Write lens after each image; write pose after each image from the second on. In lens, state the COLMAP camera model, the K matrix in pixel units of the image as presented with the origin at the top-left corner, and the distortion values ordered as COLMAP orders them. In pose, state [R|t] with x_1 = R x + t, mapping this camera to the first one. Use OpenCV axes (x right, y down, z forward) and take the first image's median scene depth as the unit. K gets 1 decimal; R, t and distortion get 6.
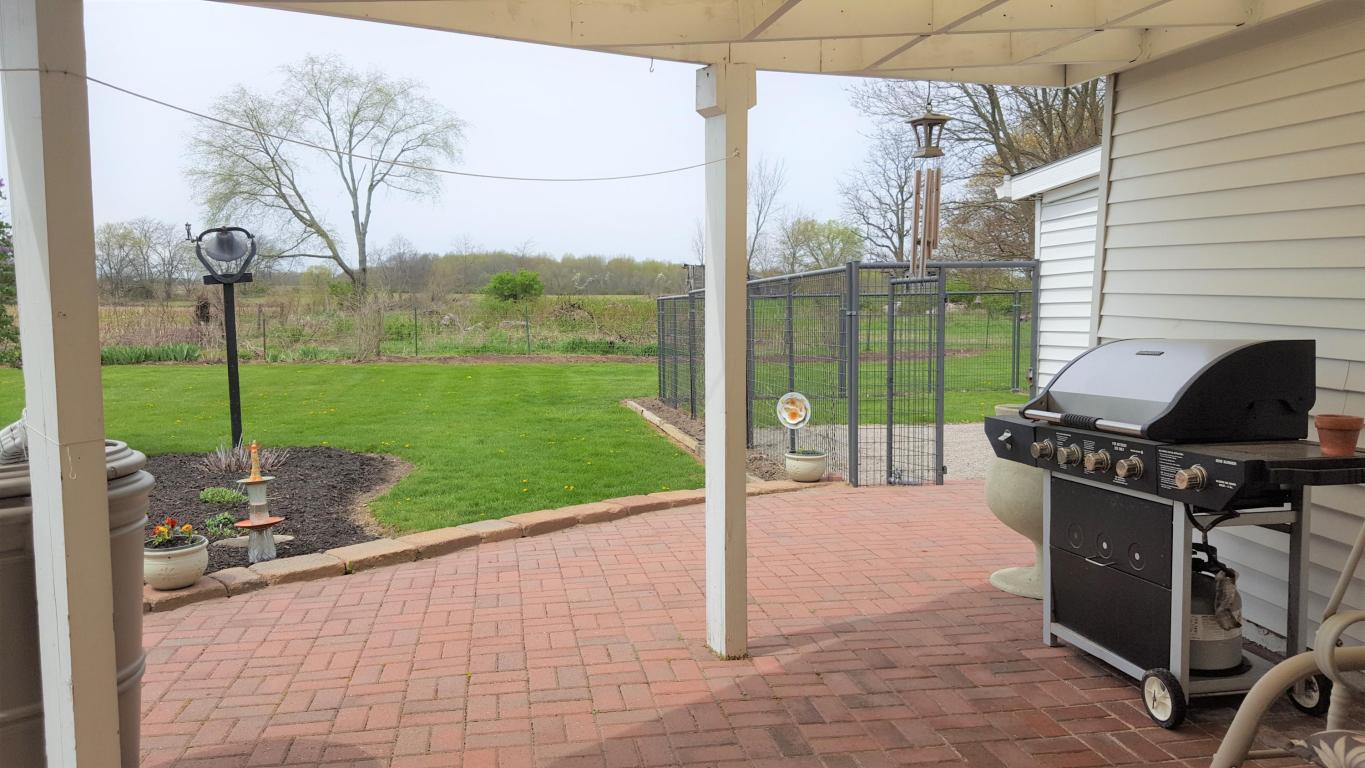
lens RADIAL K [[1033.8, 0, 680.6], [0, 1033.8, 388.6], [0, 0, 1]] dist [0.013396, -0.007675]
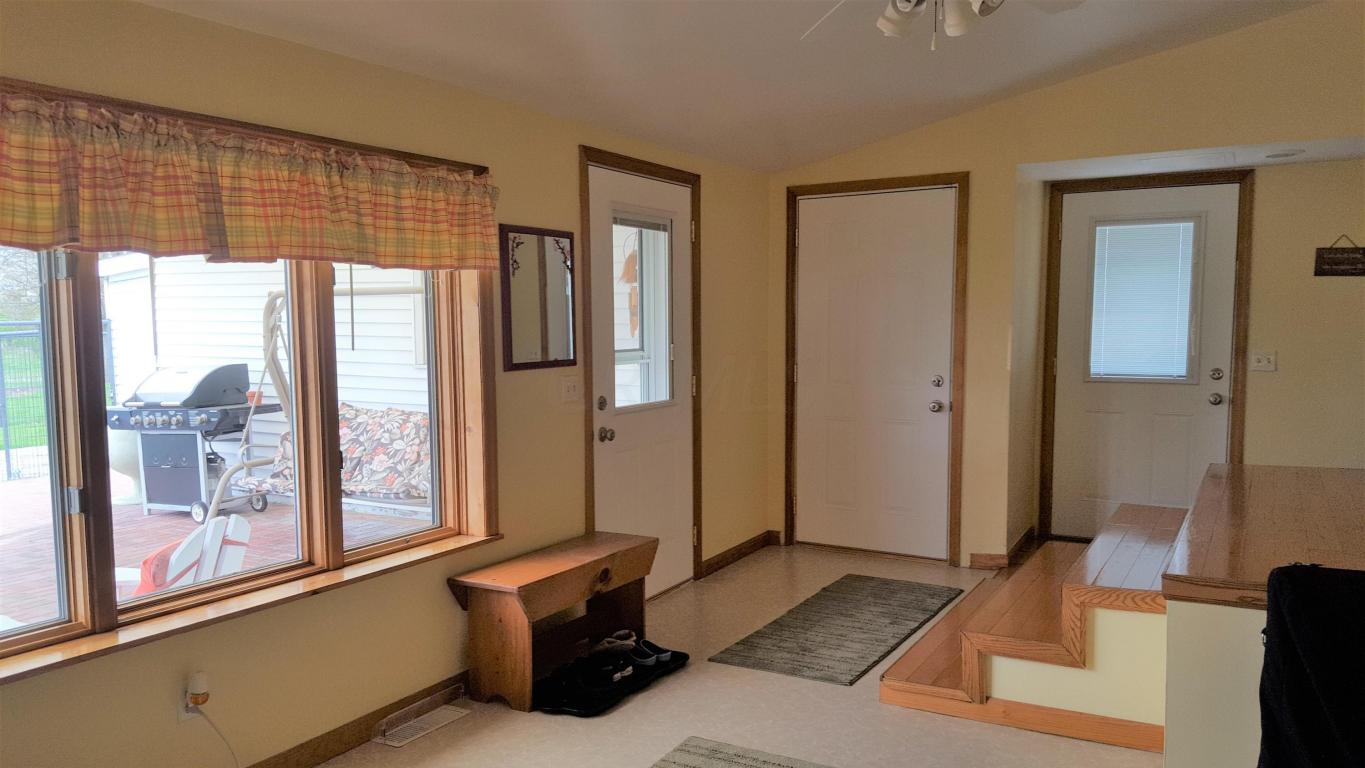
lens RADIAL K [[1033.8, 0, 682.2], [0, 1033.8, 393.2], [0, 0, 1]] dist [0.013396, -0.007675]
pose [[0.654533, -0.062244, 0.753467, -0.580505], [0.100768, 0.994896, -0.005348, 0.140449], [-0.749288, 0.079426, 0.657464, -1.401163]]
